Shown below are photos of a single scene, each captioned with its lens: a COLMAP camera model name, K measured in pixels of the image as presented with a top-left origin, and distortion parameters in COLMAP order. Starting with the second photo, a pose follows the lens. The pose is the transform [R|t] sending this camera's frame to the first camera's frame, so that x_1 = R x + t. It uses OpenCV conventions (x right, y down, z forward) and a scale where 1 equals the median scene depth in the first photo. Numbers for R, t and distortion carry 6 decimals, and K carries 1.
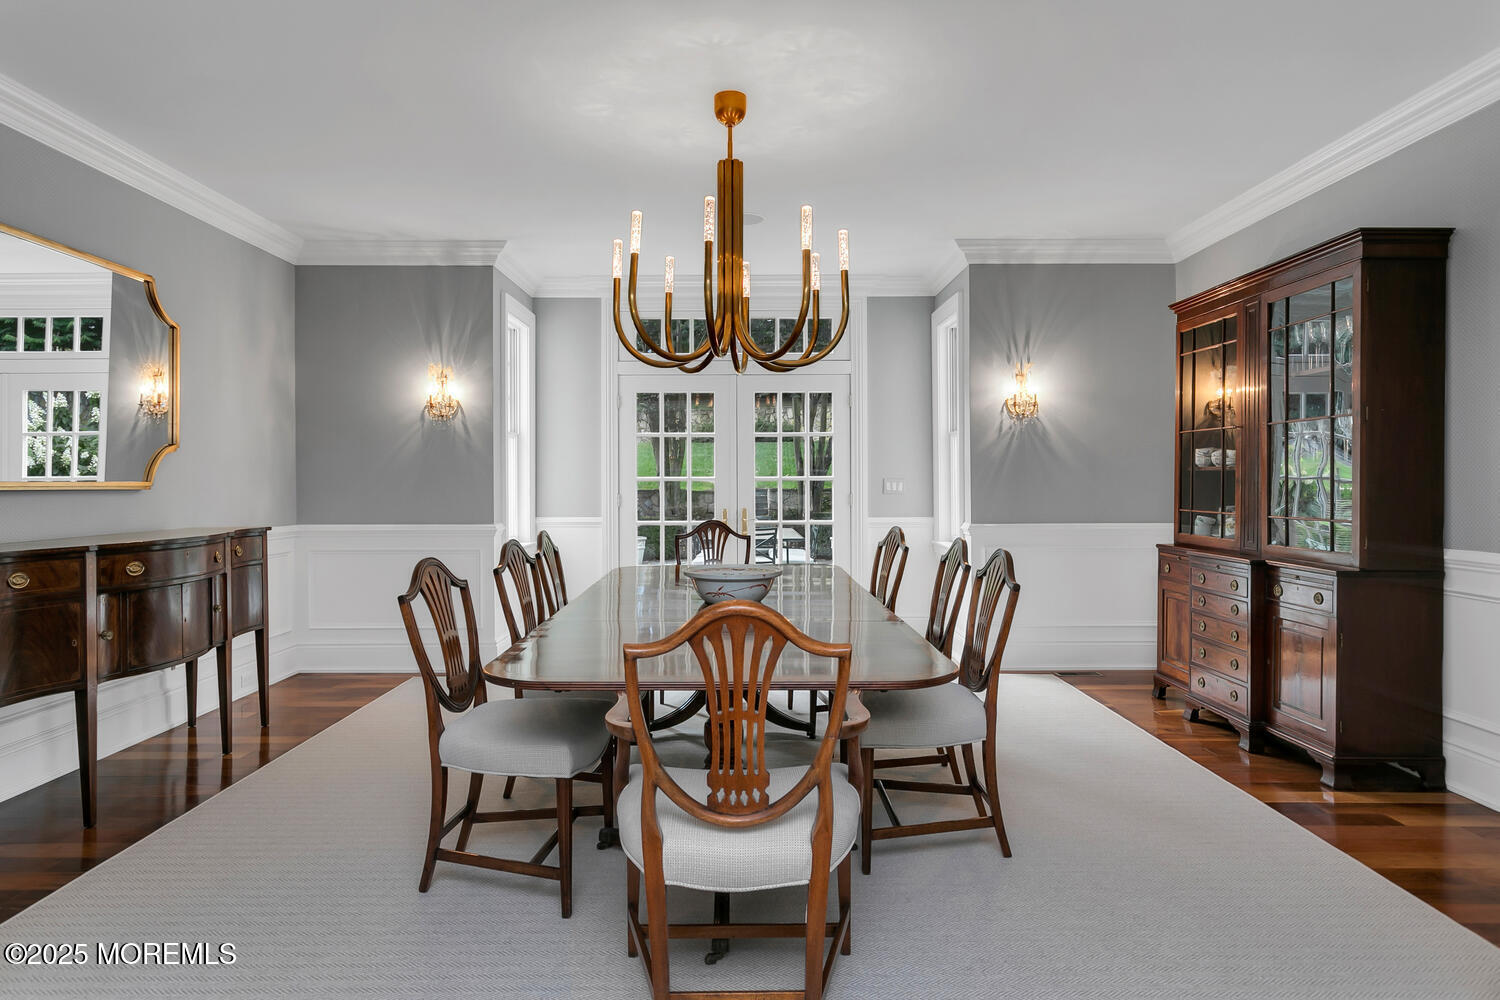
lens RADIAL K [[868.9, 0, 750.0], [0, 868.9, 500.0], [0, 0, 1]] dist [0.004633, 0.000730]
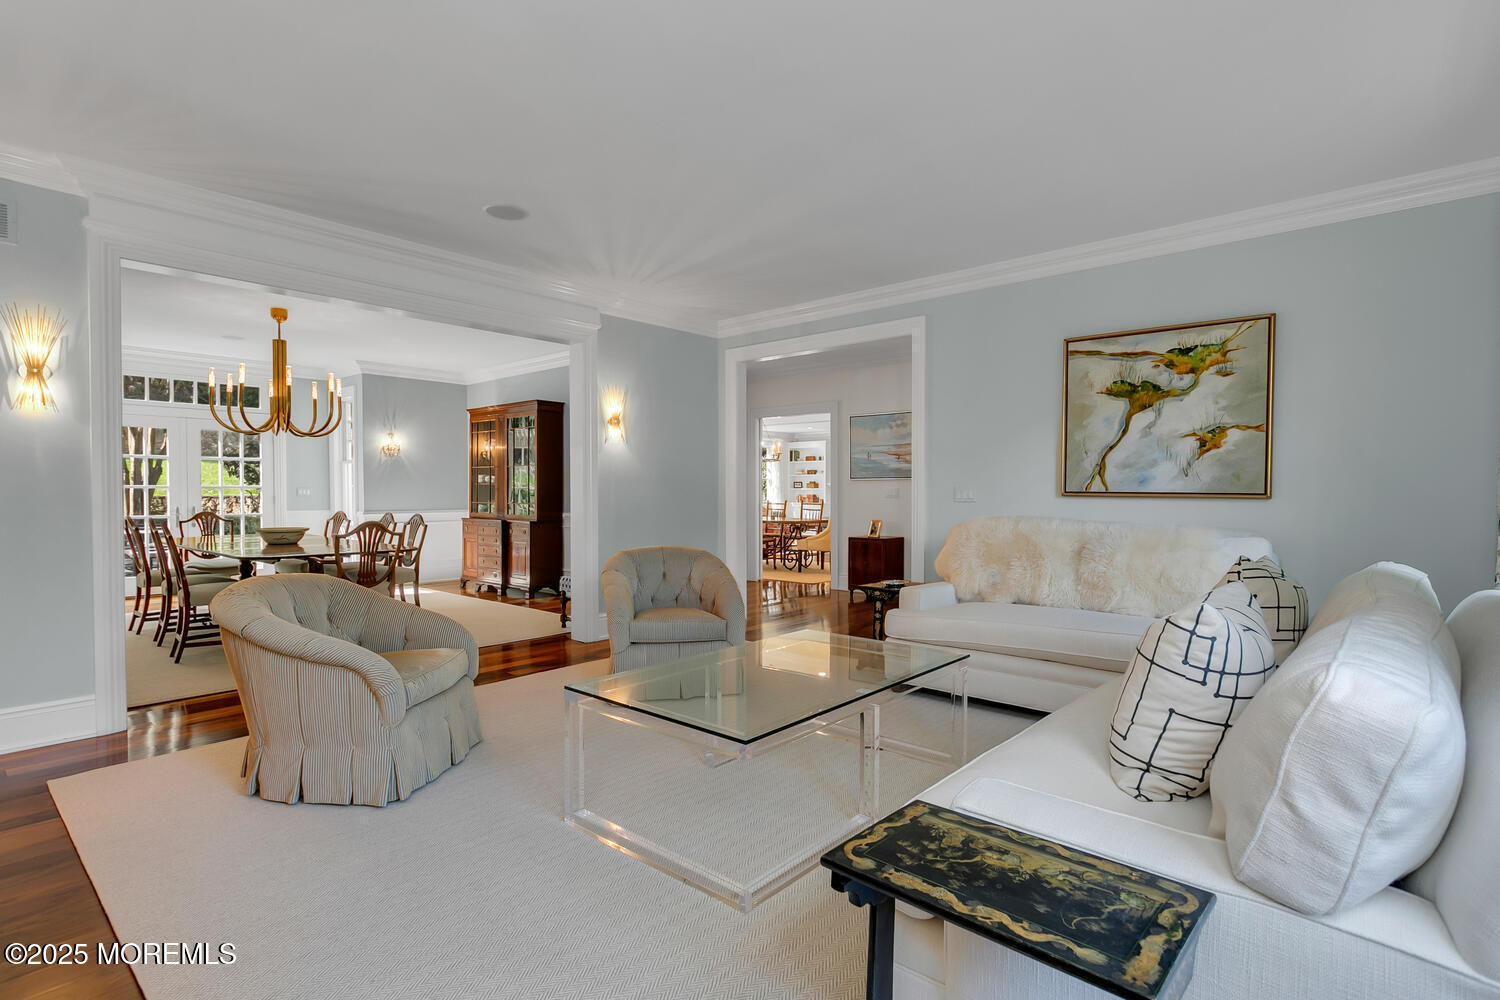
lens RADIAL K [[721.5, 0, 746.6], [0, 721.5, 490.2], [0, 0, 1]] dist [0.002477, 0.000459]
pose [[0.657545, 0.006416, 0.753388, -0.461326], [0.012255, 0.999740, -0.019210, 0.025947], [-0.753316, 0.021864, 0.657295, -0.788181]]
